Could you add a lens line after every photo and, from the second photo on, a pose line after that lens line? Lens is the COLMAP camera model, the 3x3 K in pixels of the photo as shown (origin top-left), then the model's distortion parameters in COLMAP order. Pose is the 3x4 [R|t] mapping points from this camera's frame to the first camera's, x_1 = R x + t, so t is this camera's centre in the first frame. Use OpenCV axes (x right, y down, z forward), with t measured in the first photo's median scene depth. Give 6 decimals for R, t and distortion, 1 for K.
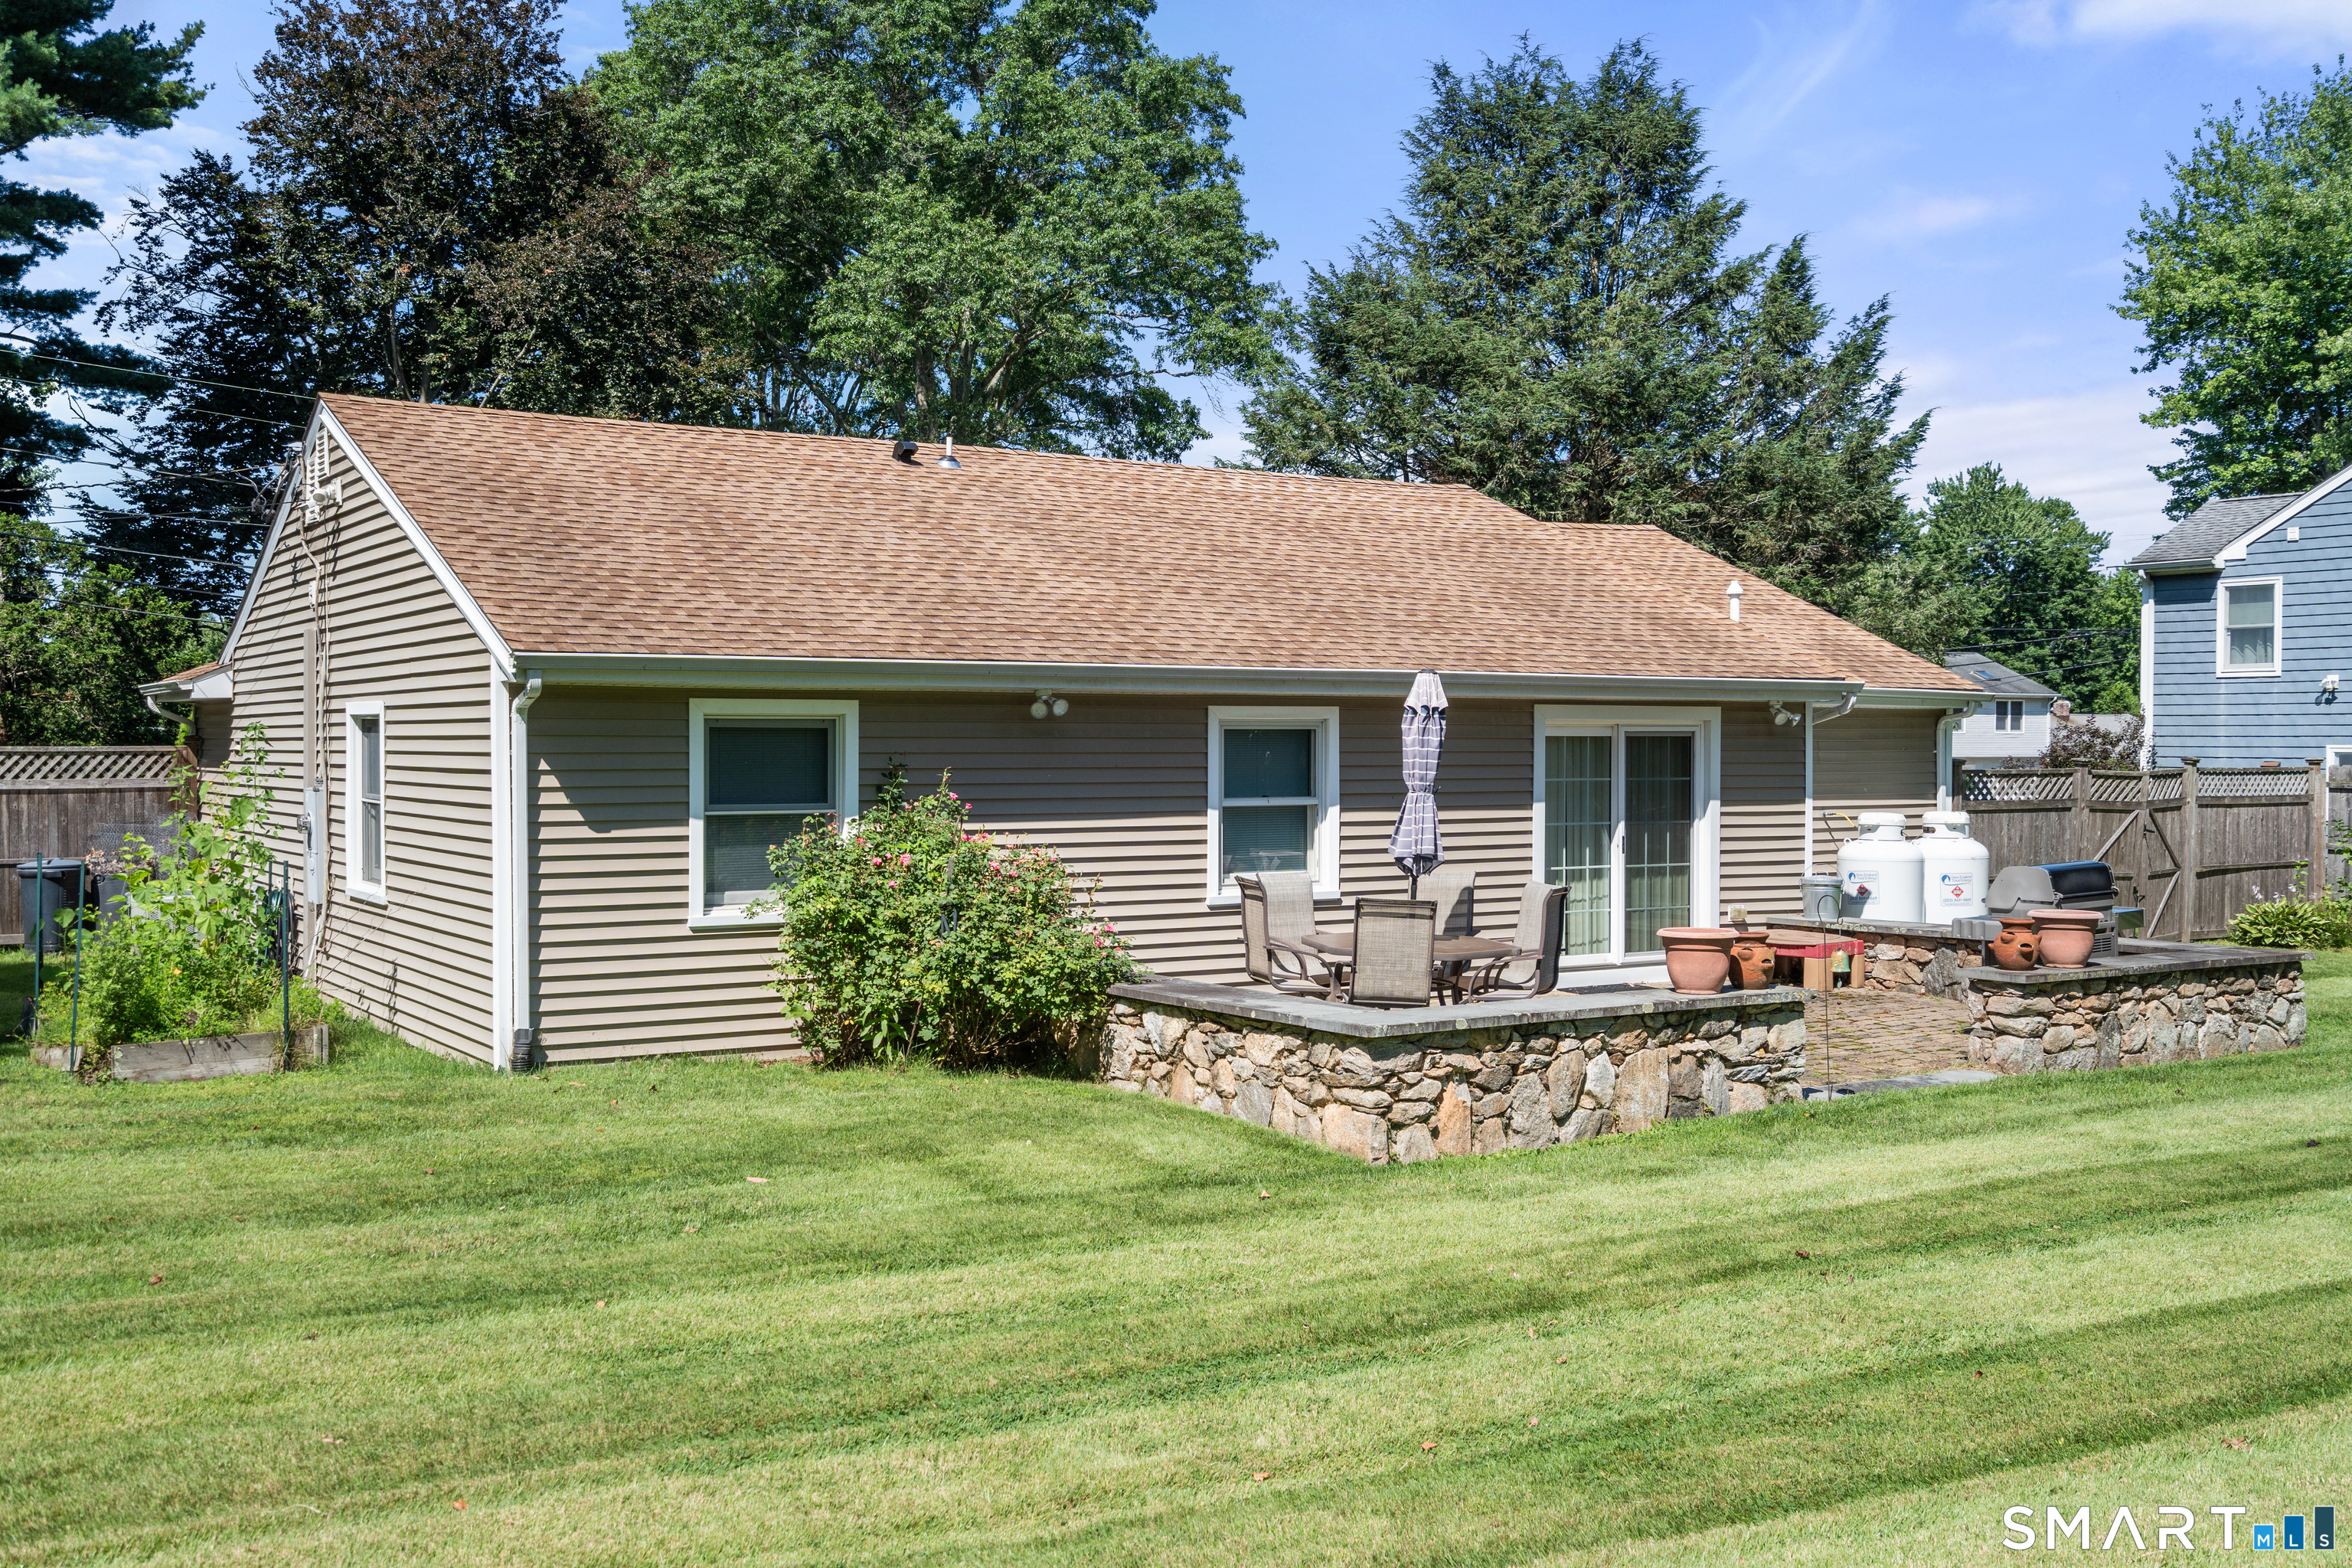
lens RADIAL K [[2269.7, 0, 1174.3], [0, 2269.7, 777.0], [0, 0, 1]] dist [0.012991, 0.000000]
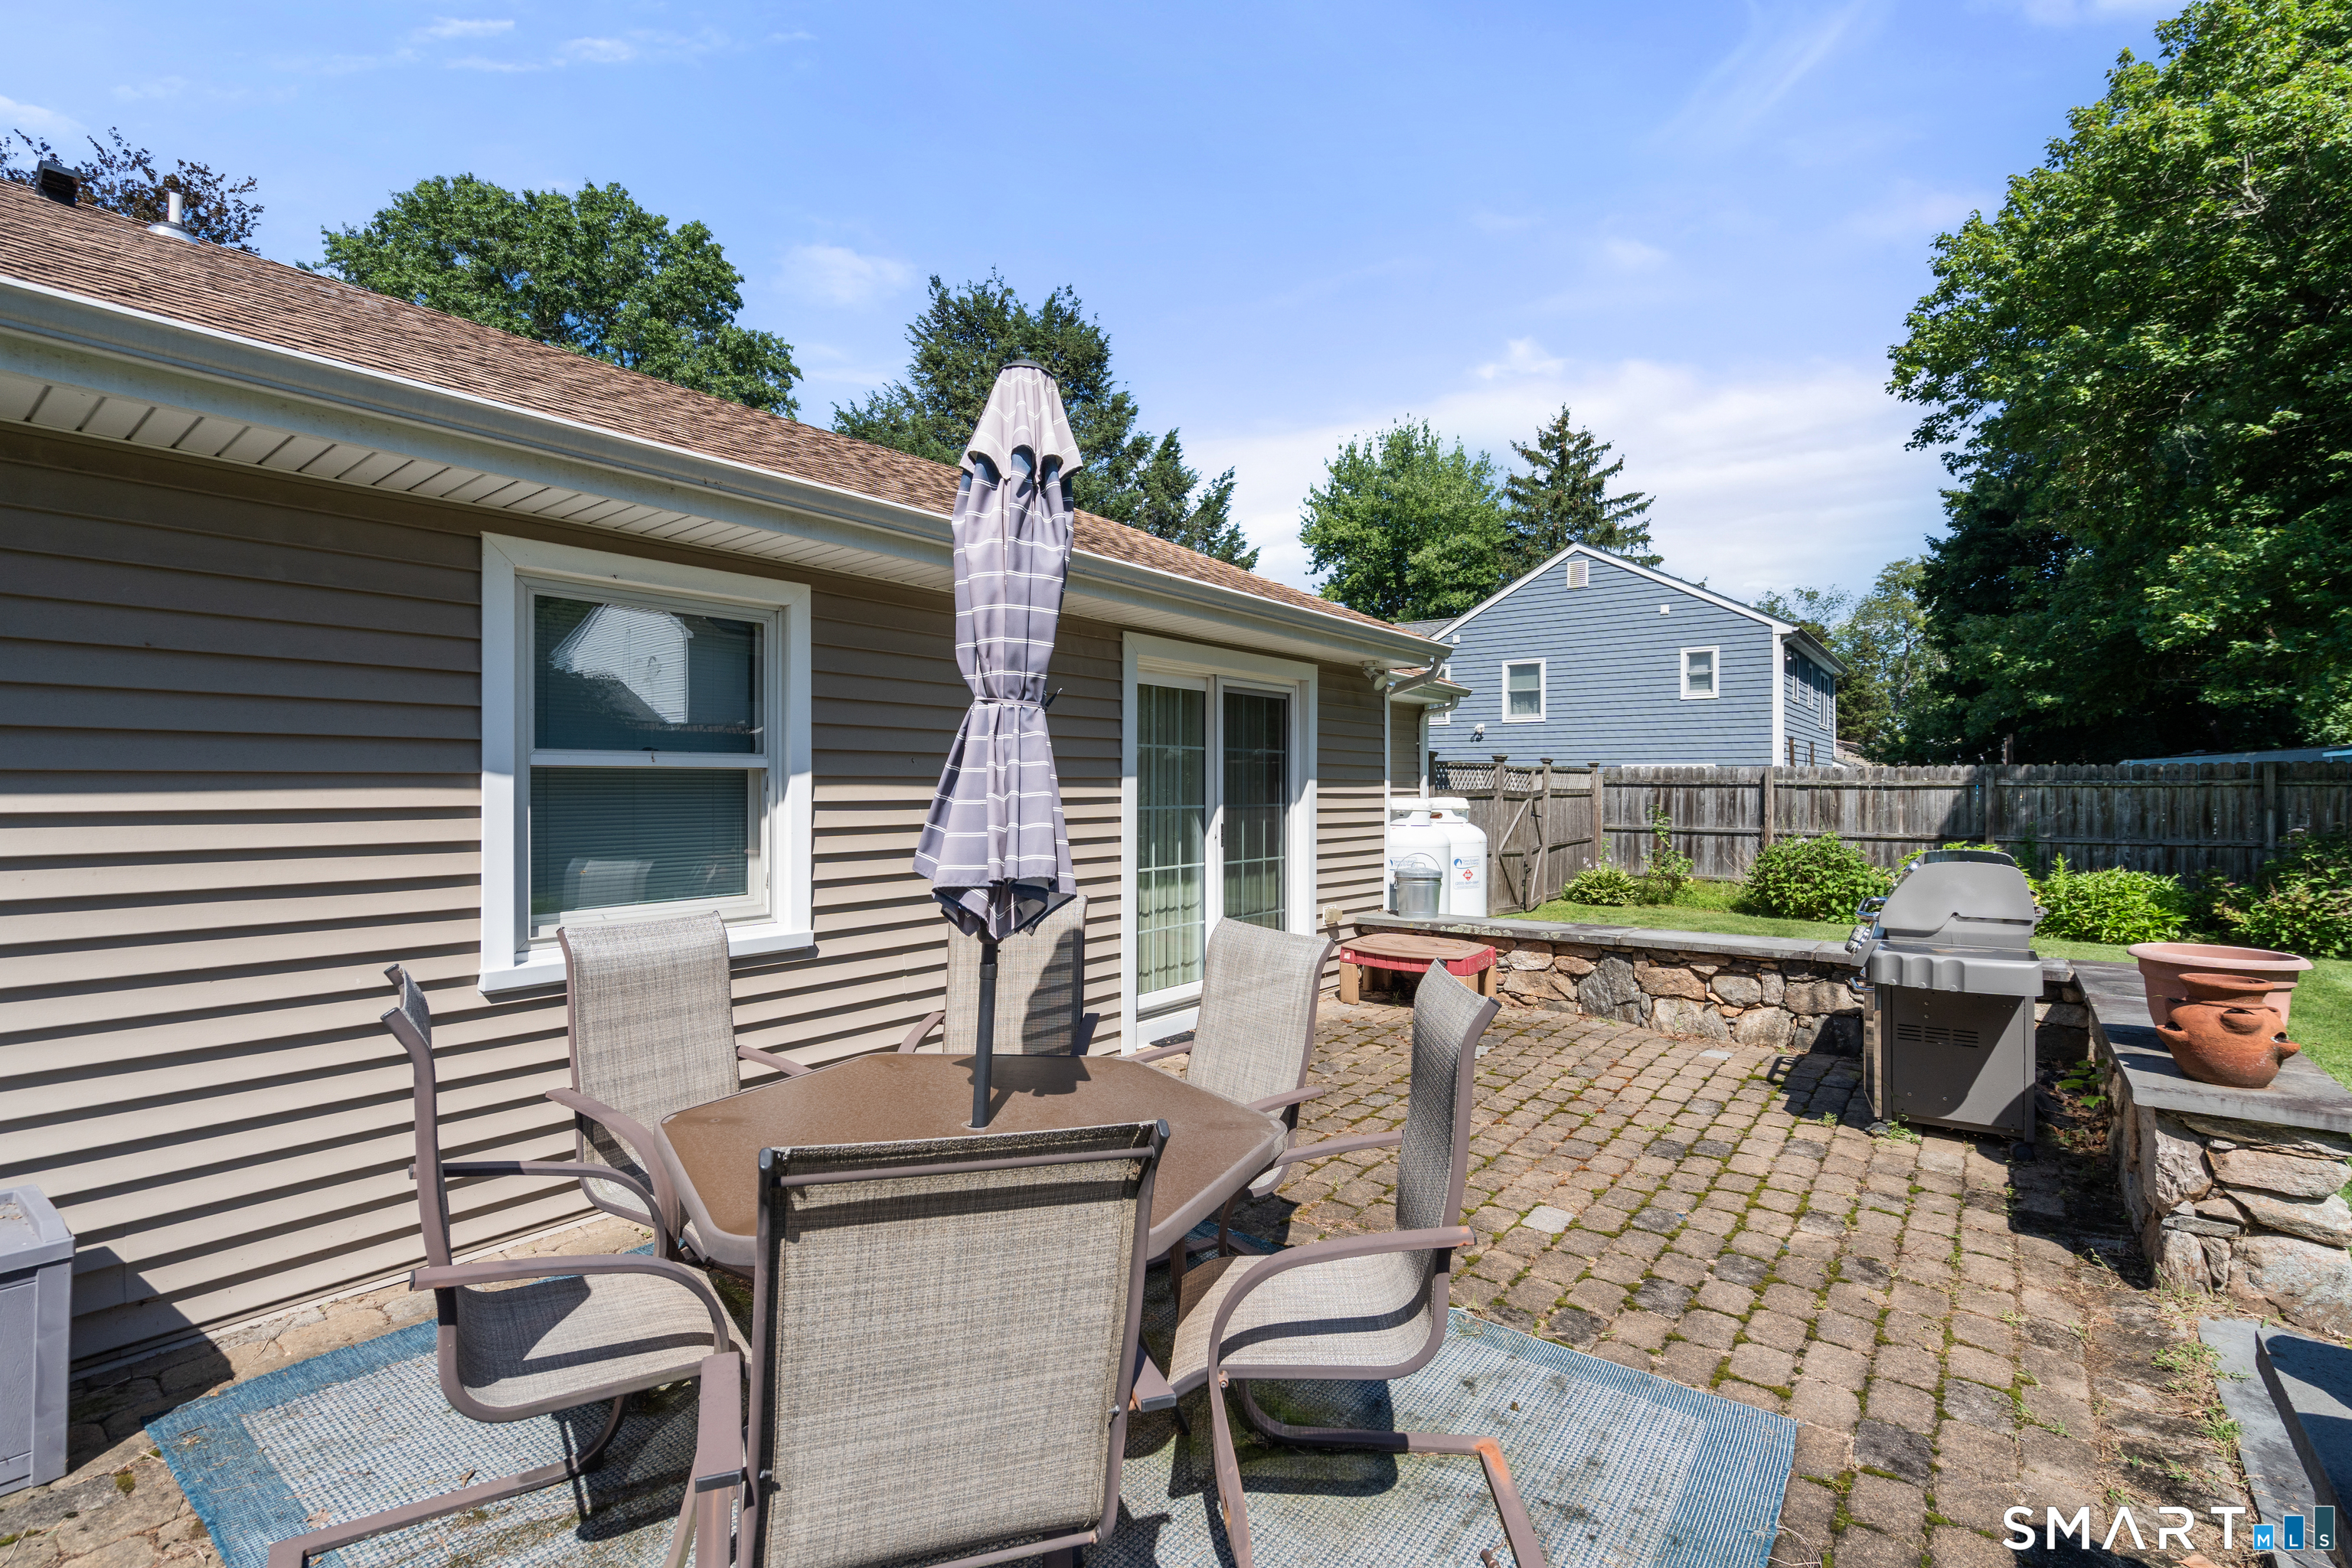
lens RADIAL K [[1086.1, 0, 1173.9], [0, 1086.1, 786.7], [0, 0, 1]] dist [-0.003328, 0.001887]
pose [[0.940908, -0.001025, 0.338660, 0.061931], [0.005126, 0.999924, -0.011214, 0.018073], [-0.338623, 0.012287, 0.940842, 0.683649]]
